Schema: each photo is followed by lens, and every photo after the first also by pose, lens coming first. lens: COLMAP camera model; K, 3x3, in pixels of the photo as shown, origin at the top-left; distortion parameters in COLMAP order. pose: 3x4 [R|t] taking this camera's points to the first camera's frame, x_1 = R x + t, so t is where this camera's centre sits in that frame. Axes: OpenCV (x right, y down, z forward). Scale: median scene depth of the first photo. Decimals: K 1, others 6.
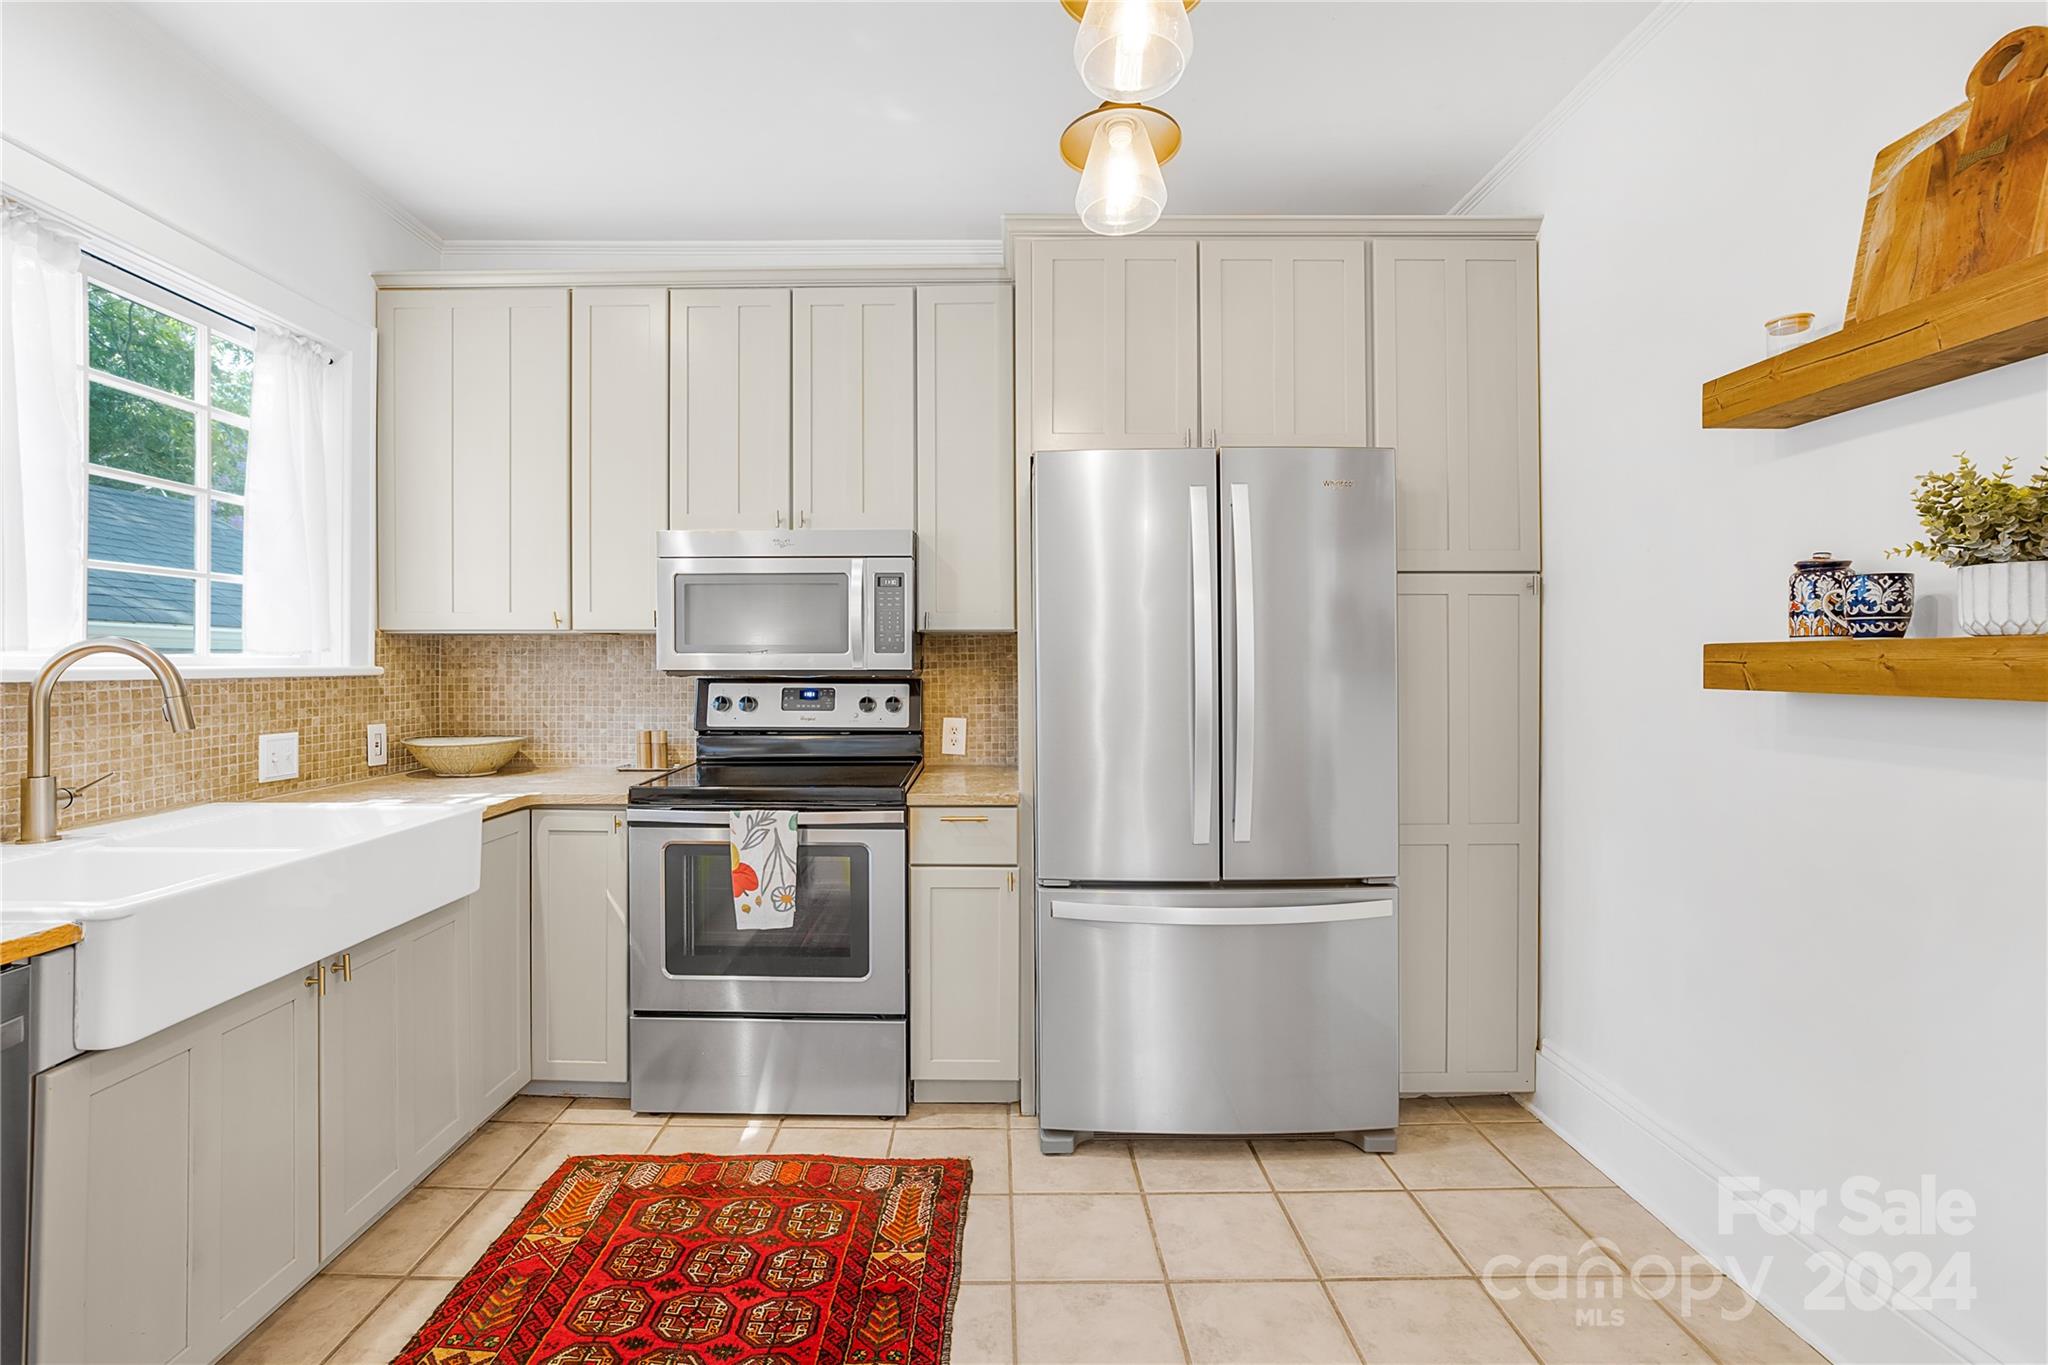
lens RADIAL K [[912.0, 0, 988.8], [0, 912.0, 659.2], [0, 0, 1]] dist [-0.034429, 0.013220]
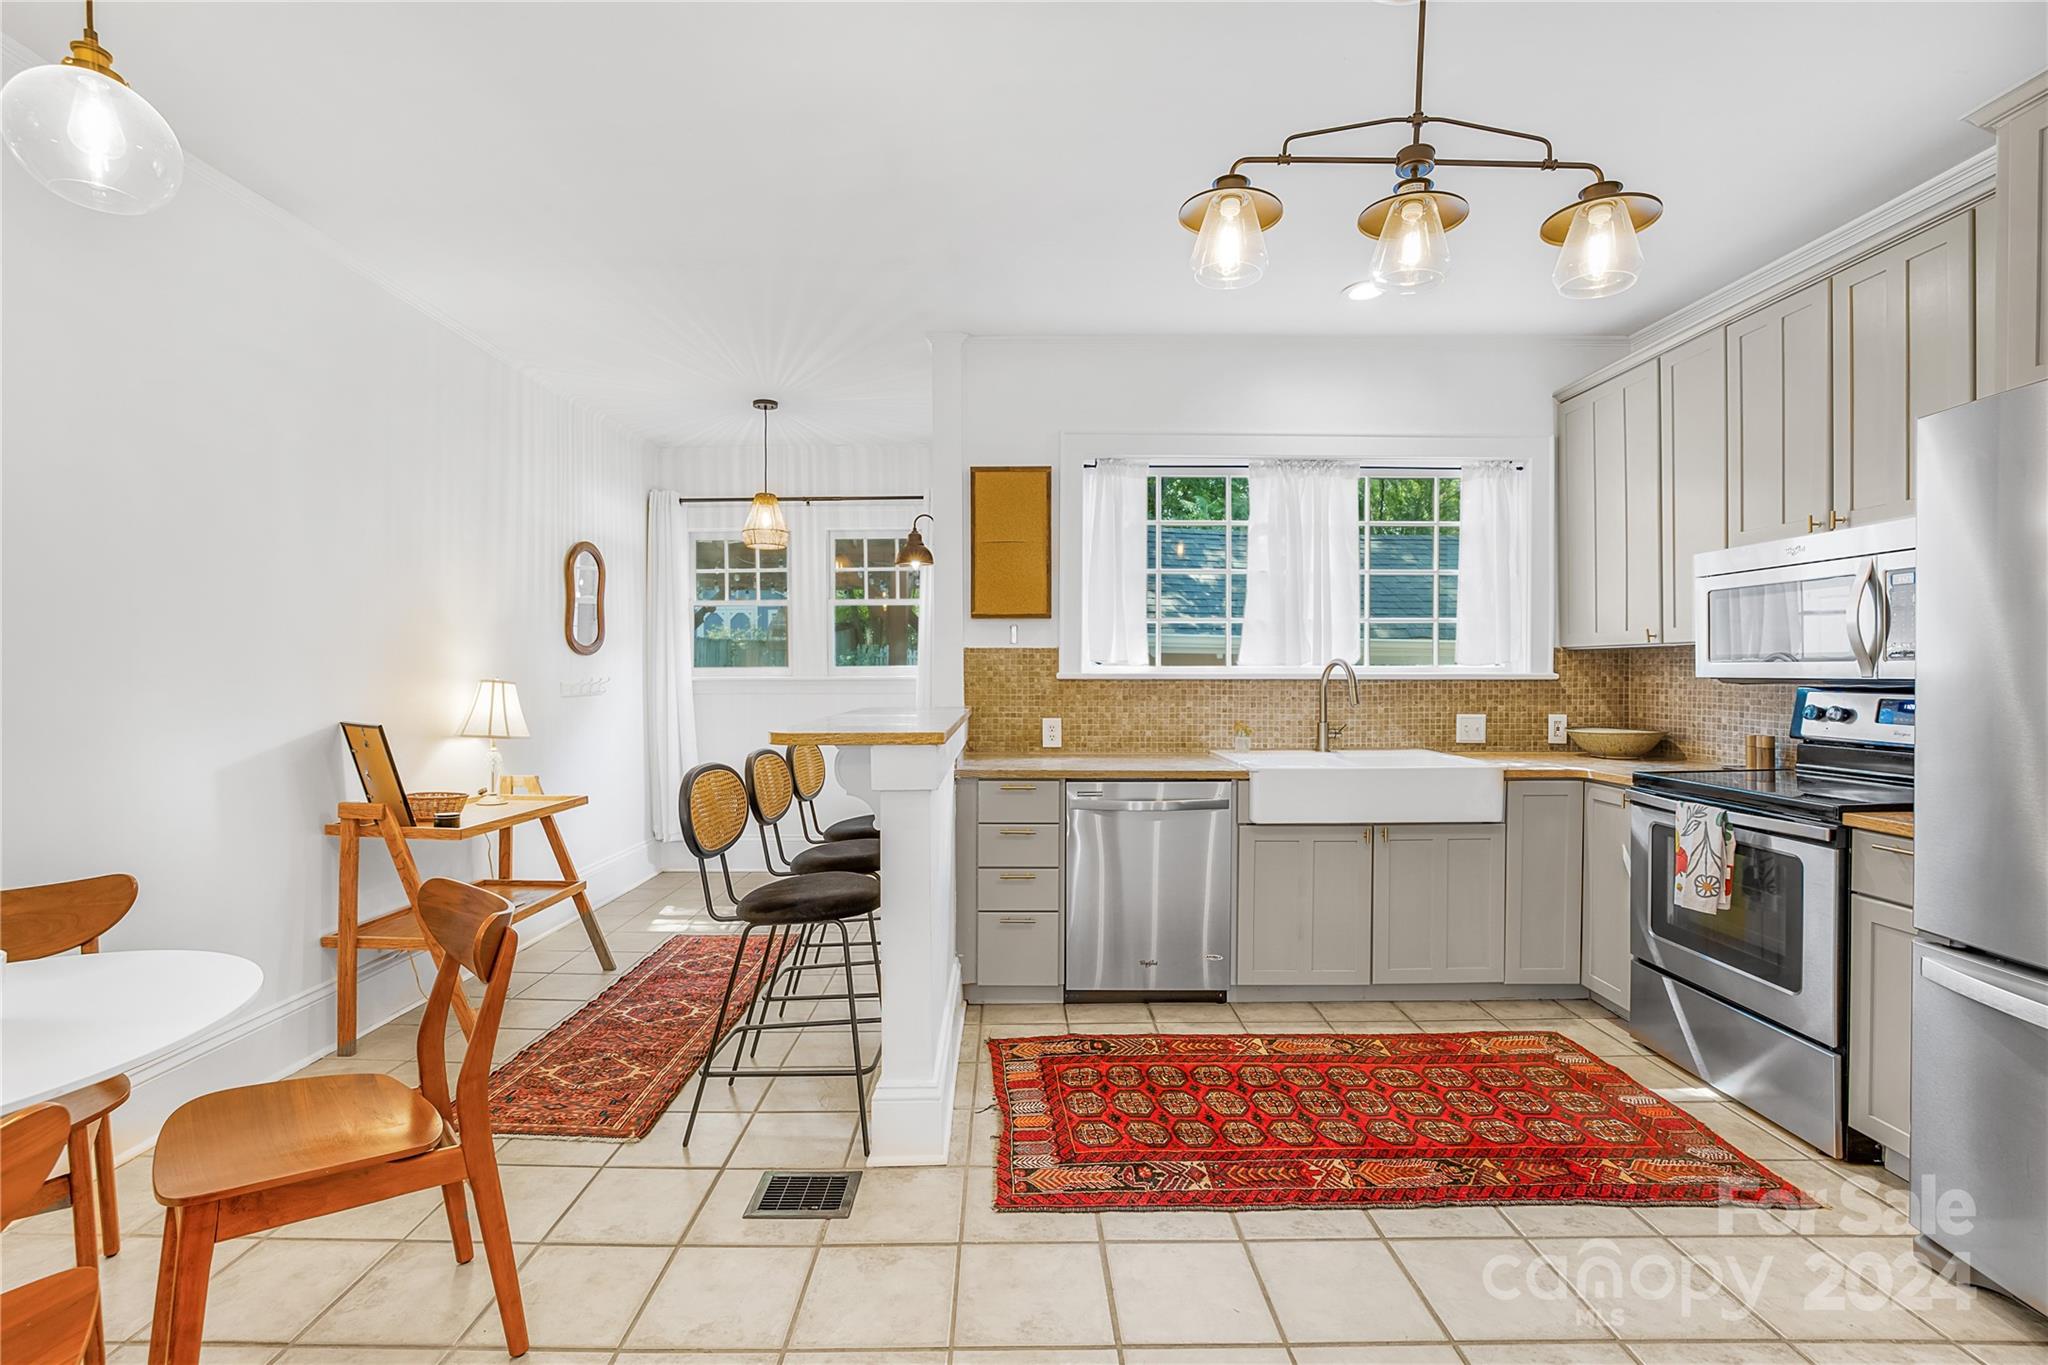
lens RADIAL K [[912.0, 0, 995.5], [0, 912.0, 681.5], [0, 0, 1]] dist [-0.034429, 0.013220]
pose [[-0.000581, 0.013814, -0.999904, 0.826485], [0.003634, 0.999898, 0.013811, -0.001930], [0.999993, -0.003626, -0.000632, 0.139155]]
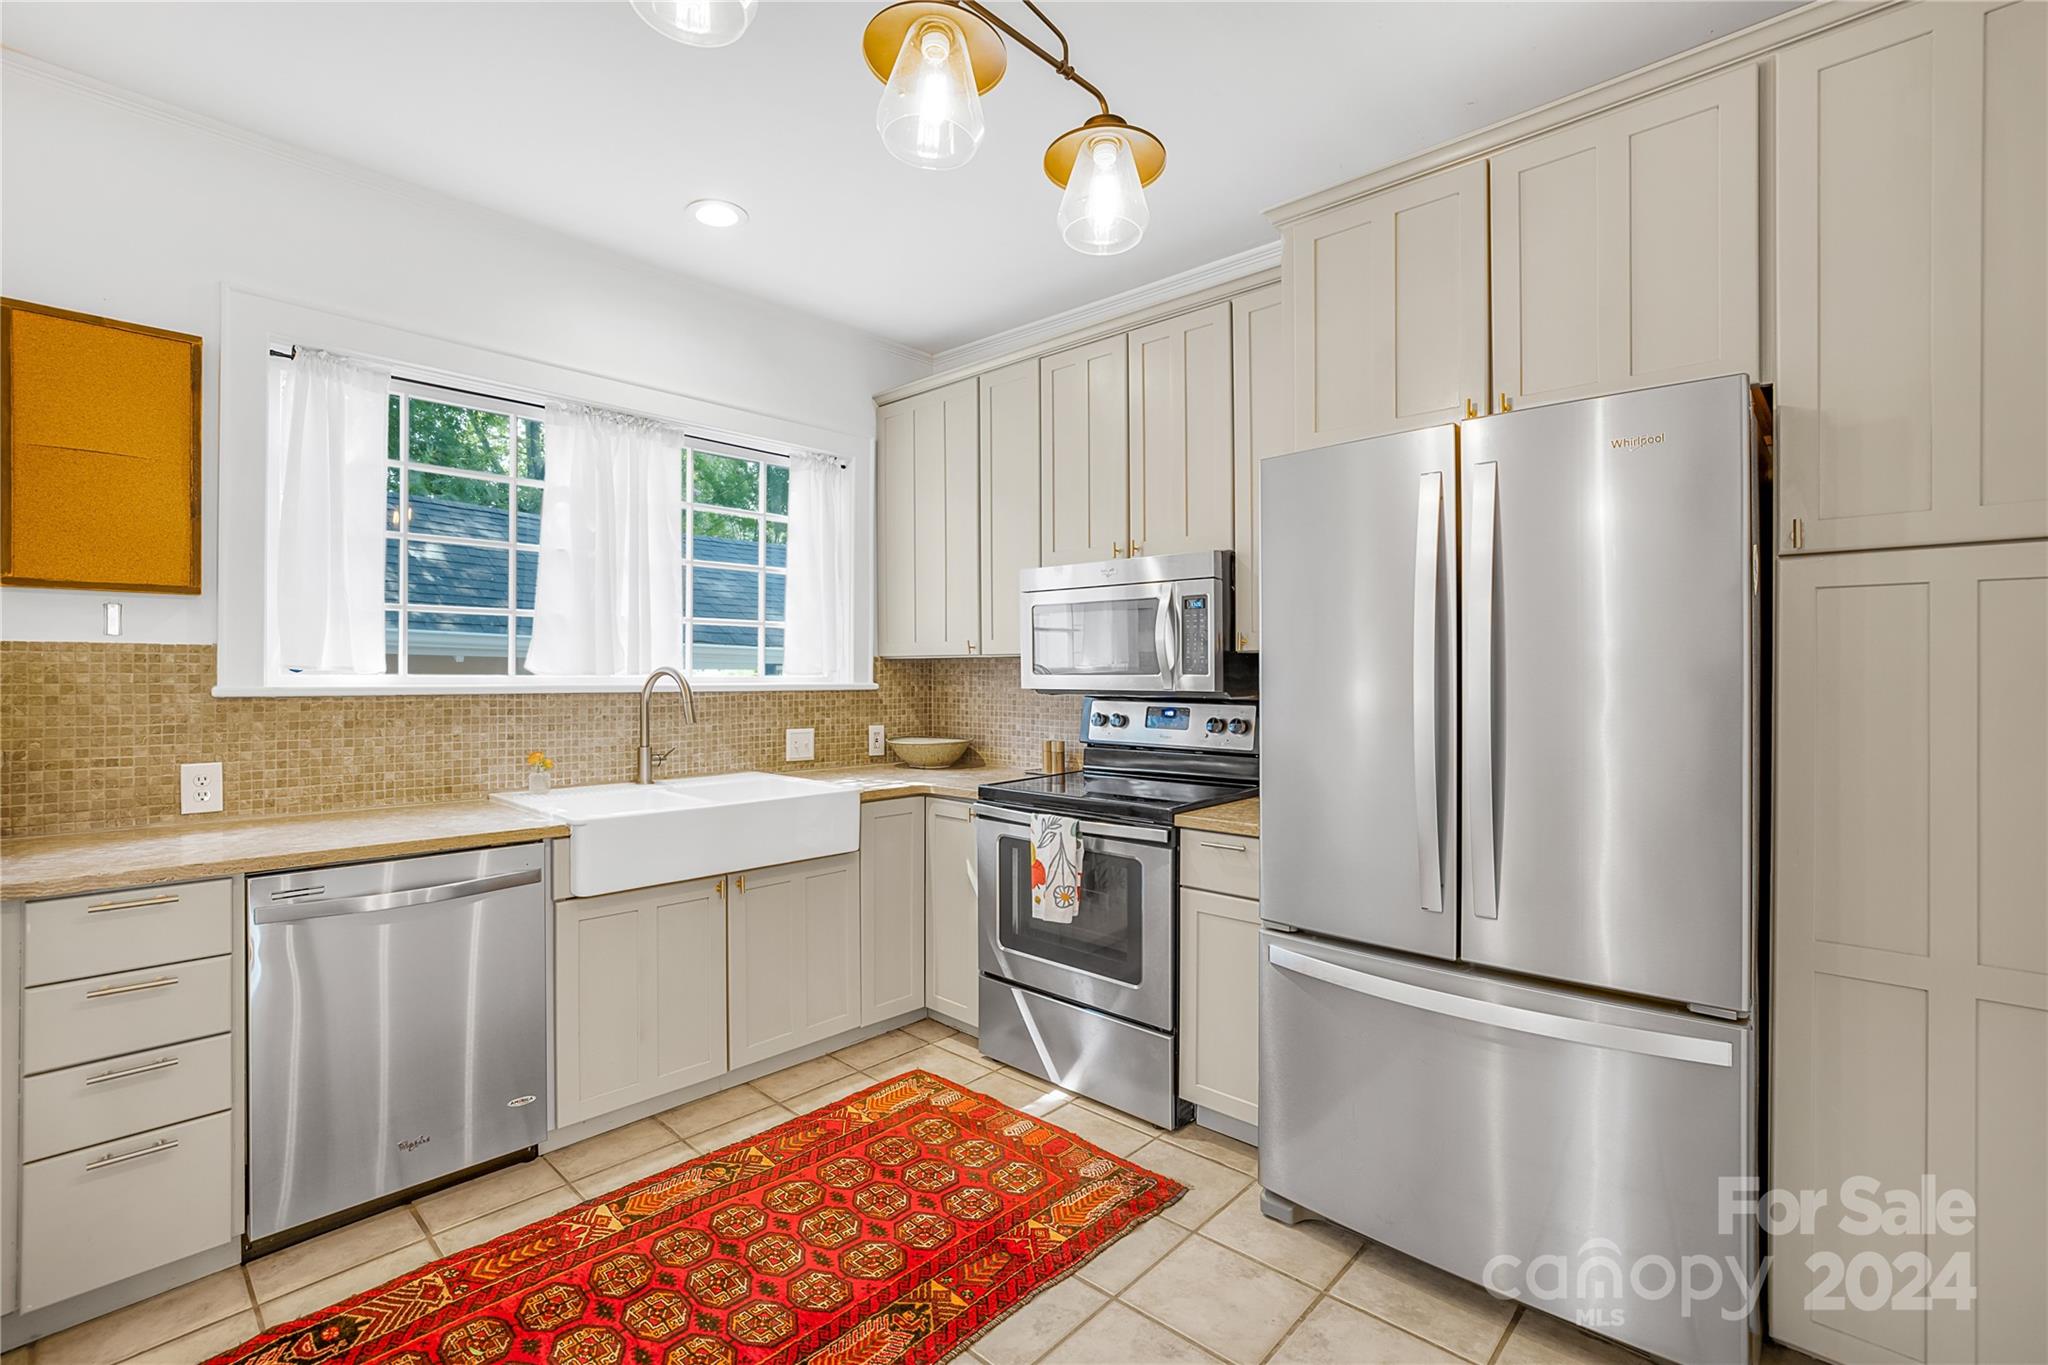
lens RADIAL K [[912.0, 0, 991.9], [0, 912.0, 679.3], [0, 0, 1]] dist [-0.034429, 0.013220]
pose [[0.726818, 0.006648, -0.686798, 0.458438], [-0.001227, 0.999964, 0.008381, -0.011366], [0.686829, -0.005248, 0.726800, 0.125429]]
